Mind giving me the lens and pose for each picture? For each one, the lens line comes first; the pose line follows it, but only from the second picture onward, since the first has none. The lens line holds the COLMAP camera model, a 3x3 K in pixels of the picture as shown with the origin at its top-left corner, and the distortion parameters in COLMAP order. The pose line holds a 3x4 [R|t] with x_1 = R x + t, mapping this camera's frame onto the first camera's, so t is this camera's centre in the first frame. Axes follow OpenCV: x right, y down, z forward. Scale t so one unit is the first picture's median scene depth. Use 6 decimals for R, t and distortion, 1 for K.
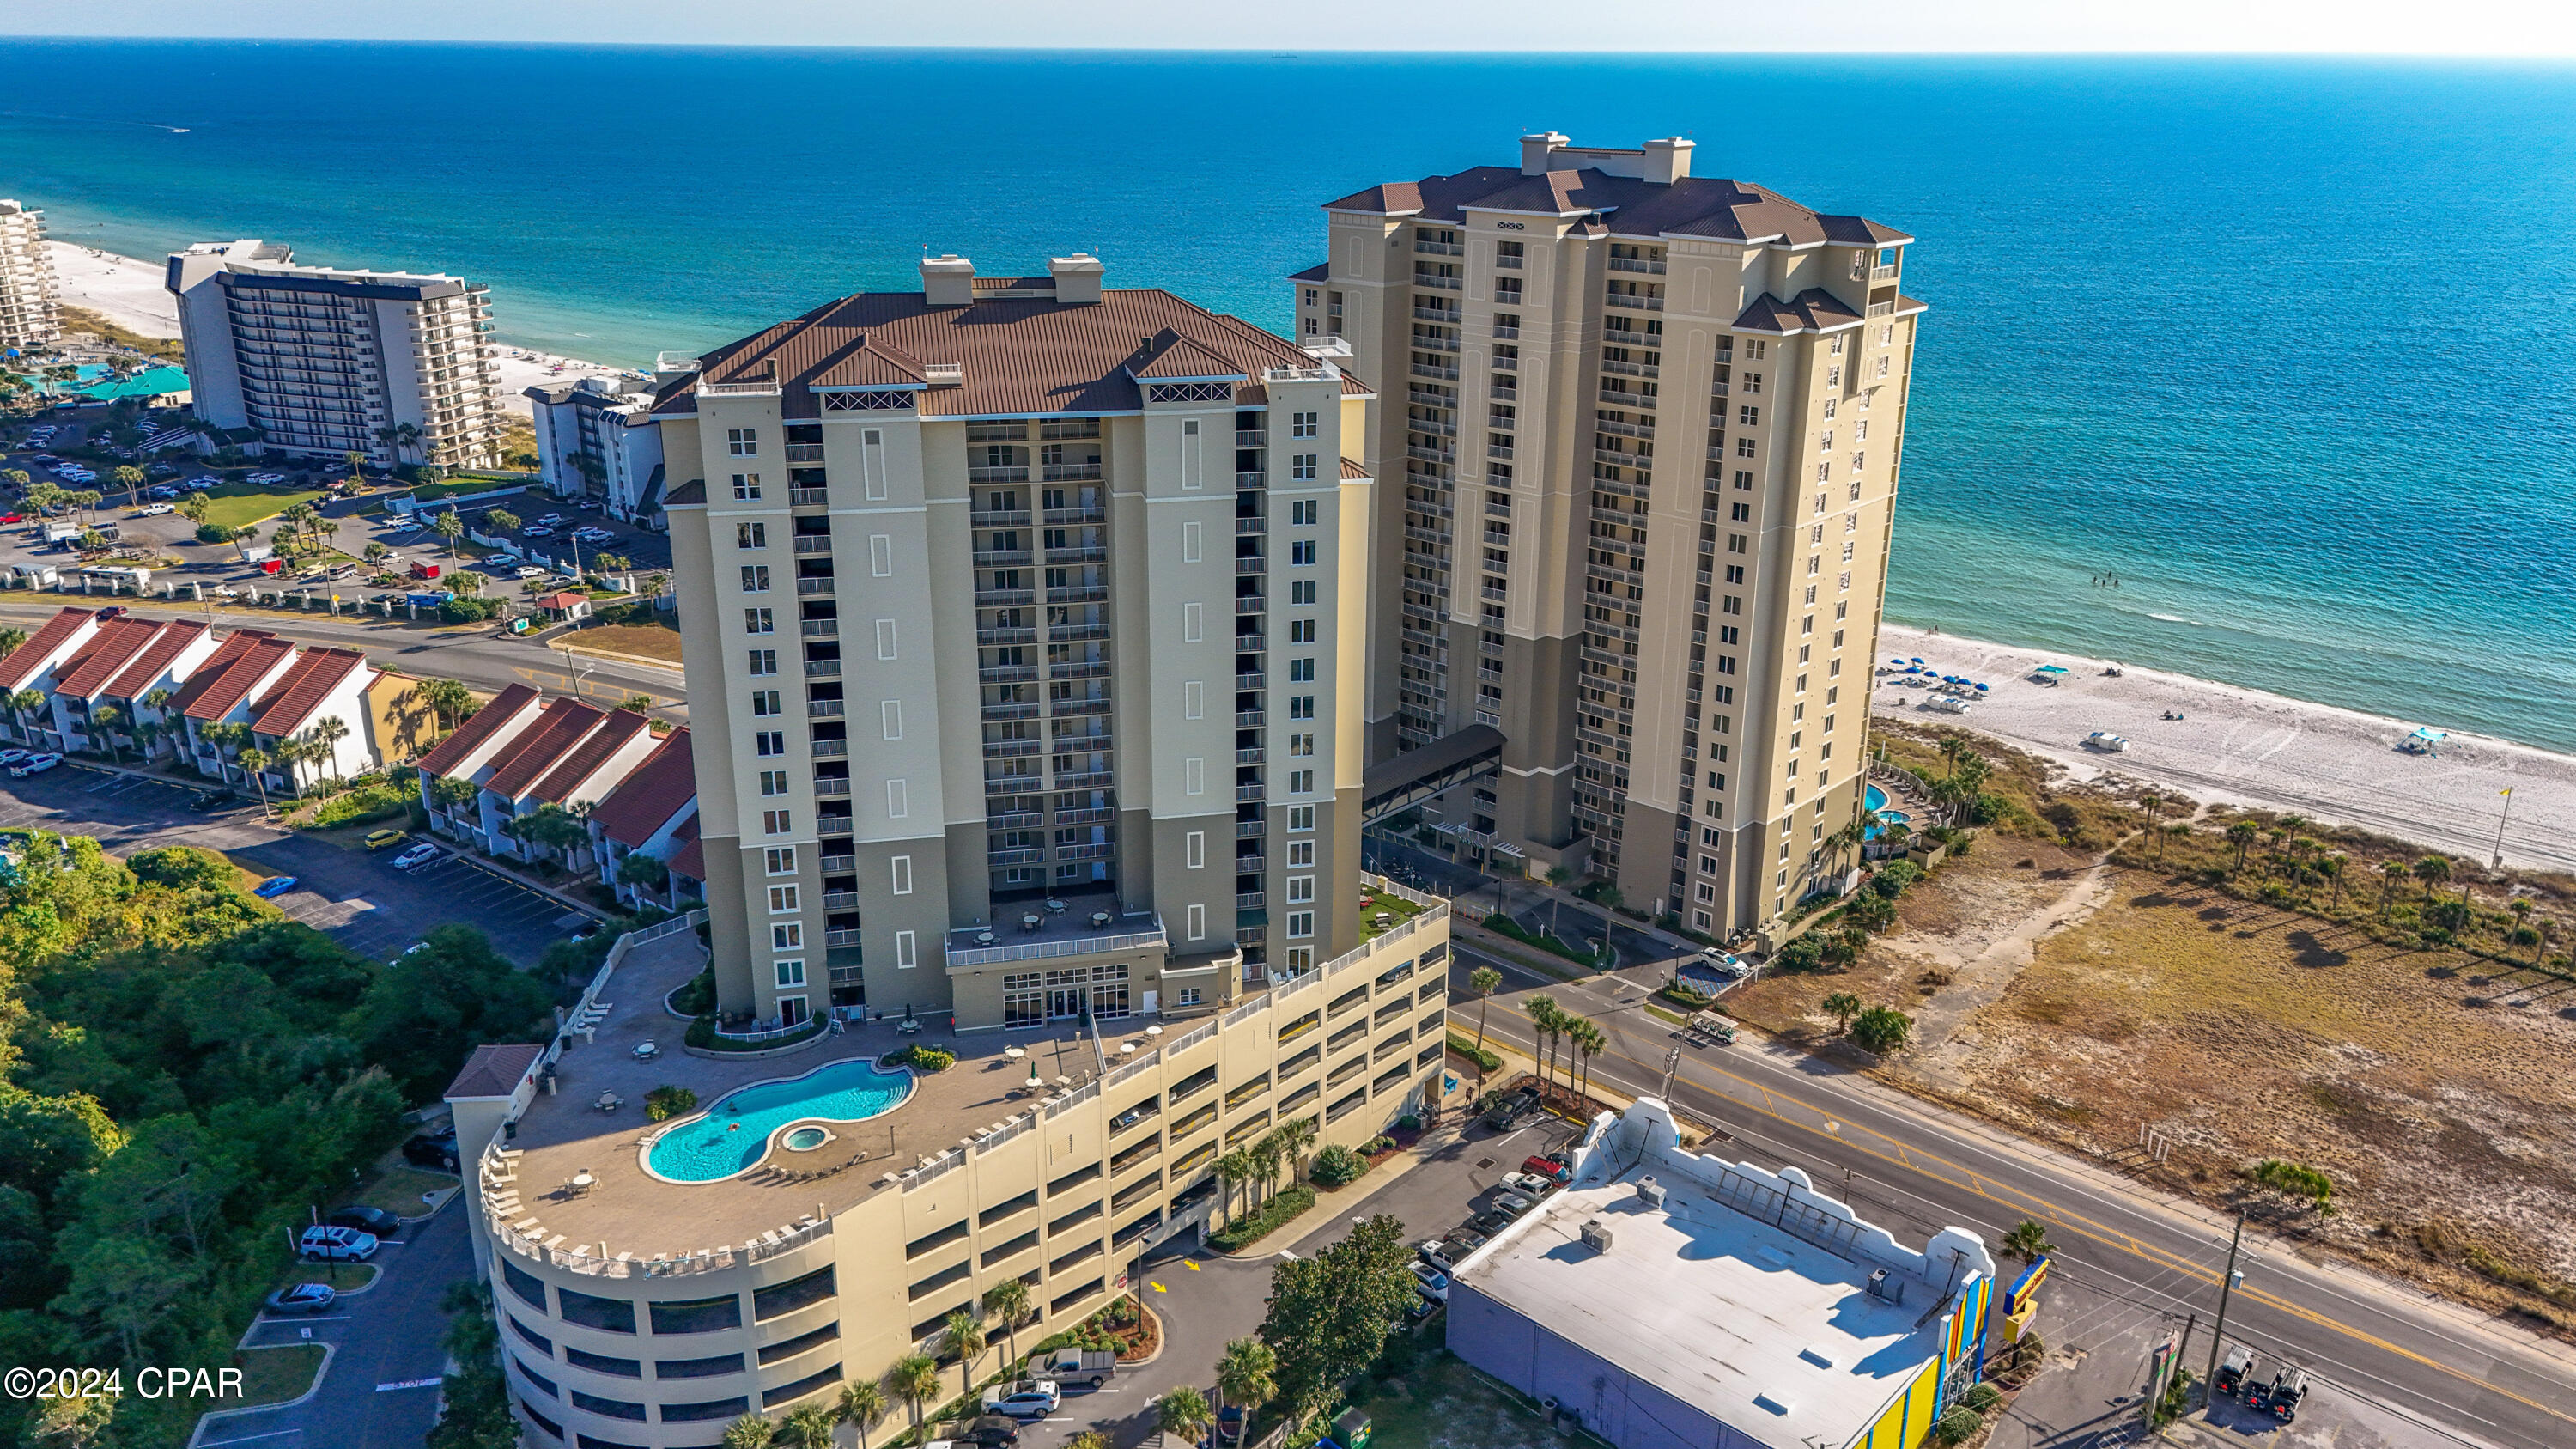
lens RADIAL K [[1898.3, 0, 1287.9], [0, 1898.3, 713.2], [0, 0, 1]] dist [0.063394, -0.054785]
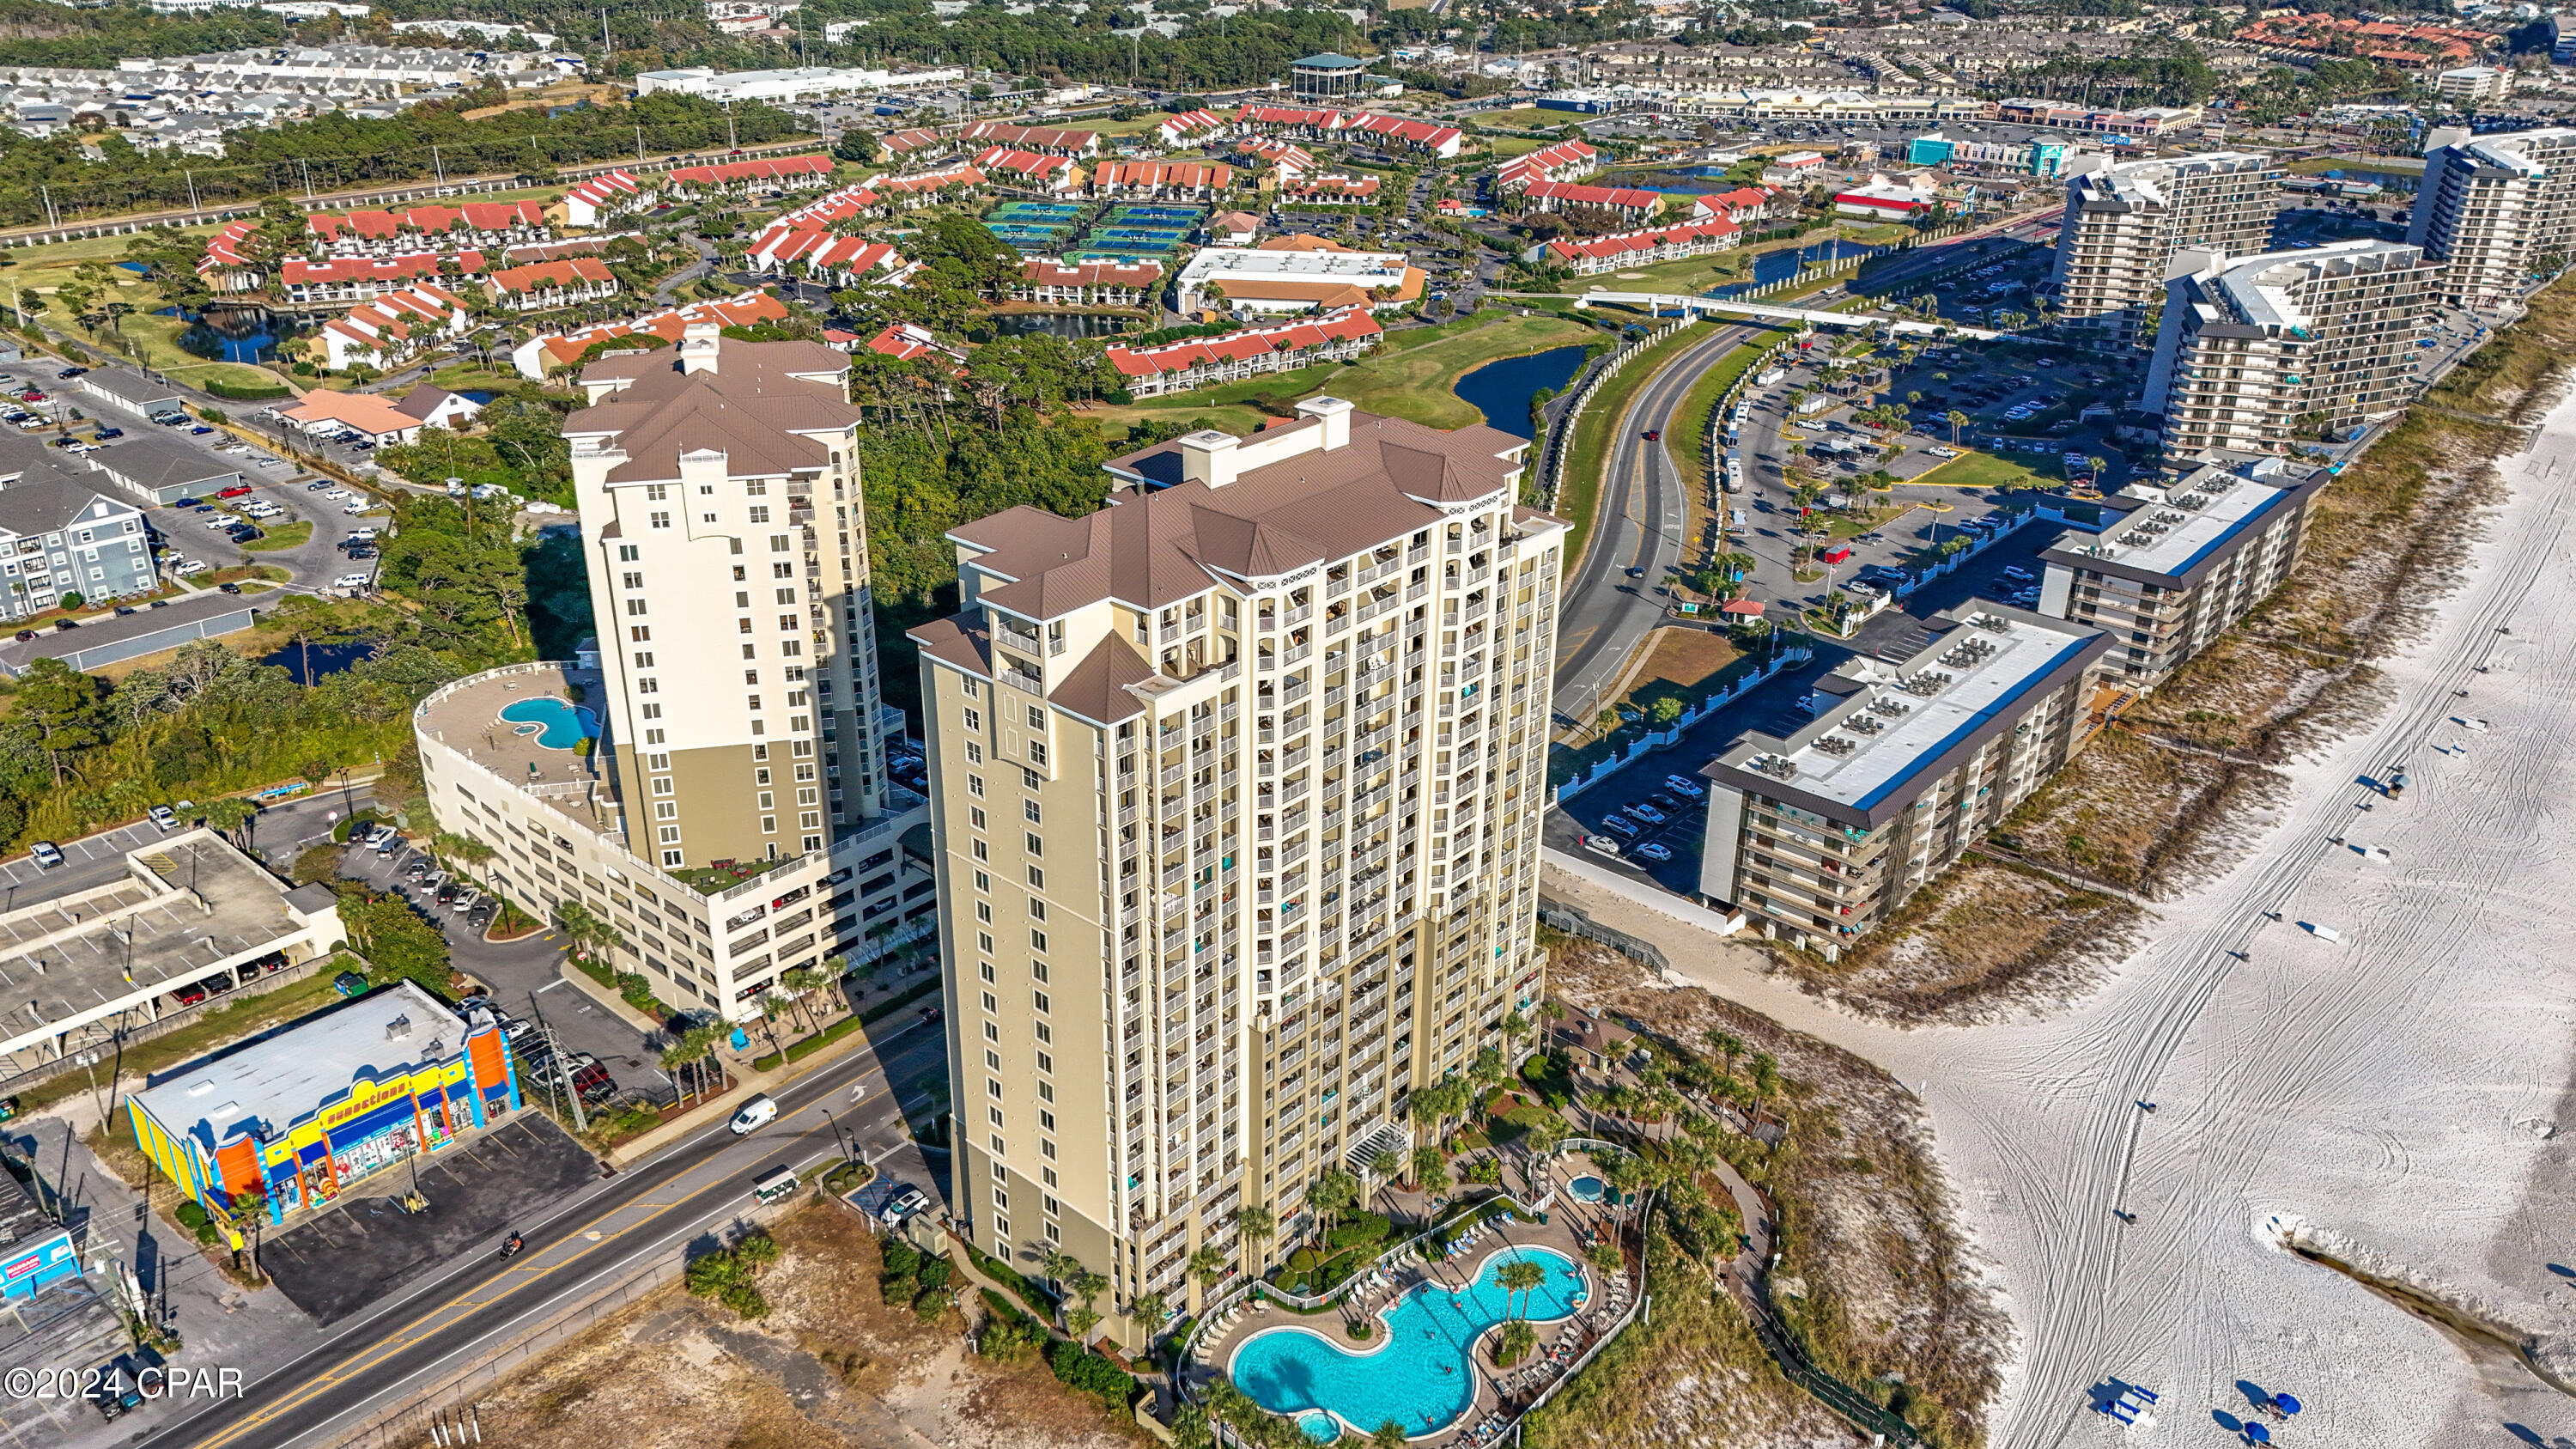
lens RADIAL K [[1898.3, 0, 1288.7], [0, 1898.3, 721.0], [0, 0, 1]] dist [0.063394, -0.054785]
pose [[0.025133, 0.411831, -0.910913, 1.086388], [-0.340259, 0.860320, 0.379570, -0.557217], [0.939996, 0.300407, 0.161751, 1.002805]]
